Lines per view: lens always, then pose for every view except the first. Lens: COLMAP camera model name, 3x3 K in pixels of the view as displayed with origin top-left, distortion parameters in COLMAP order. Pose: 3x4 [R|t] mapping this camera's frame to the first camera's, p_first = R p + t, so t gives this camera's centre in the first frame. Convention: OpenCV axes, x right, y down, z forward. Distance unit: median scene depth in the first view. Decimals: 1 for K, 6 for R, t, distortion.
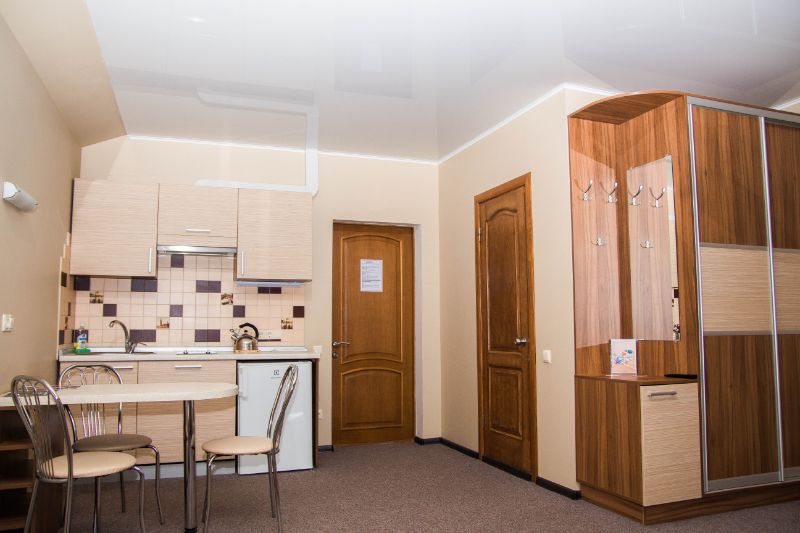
lens RADIAL K [[618.7, 0, 400.0], [0, 618.7, 266.5], [0, 0, 1]] dist [-0.001146, -0.000907]
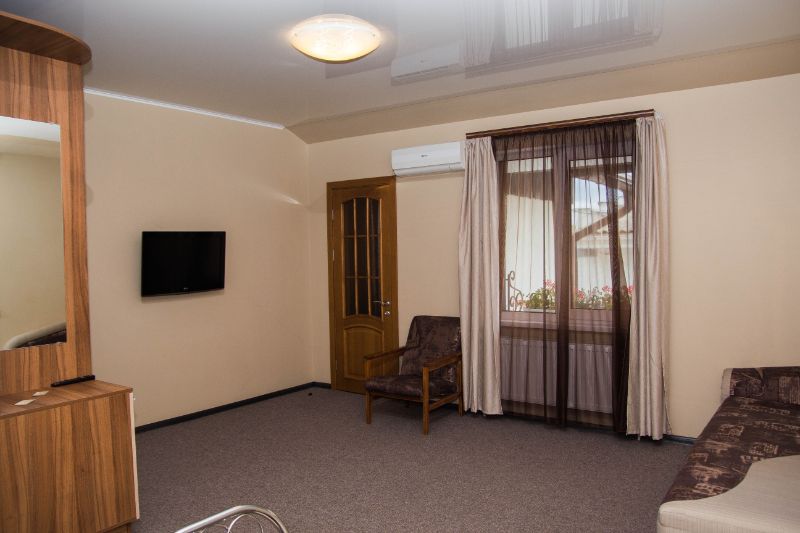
lens RADIAL K [[618.7, 0, 400.0], [0, 618.7, 266.5], [0, 0, 1]] dist [-0.001146, -0.000907]
pose [[-0.548457, -0.017944, 0.835986, -0.643350], [-0.065723, 0.997602, -0.021706, 0.001413], [-0.833592, -0.066848, -0.548321, 1.299808]]
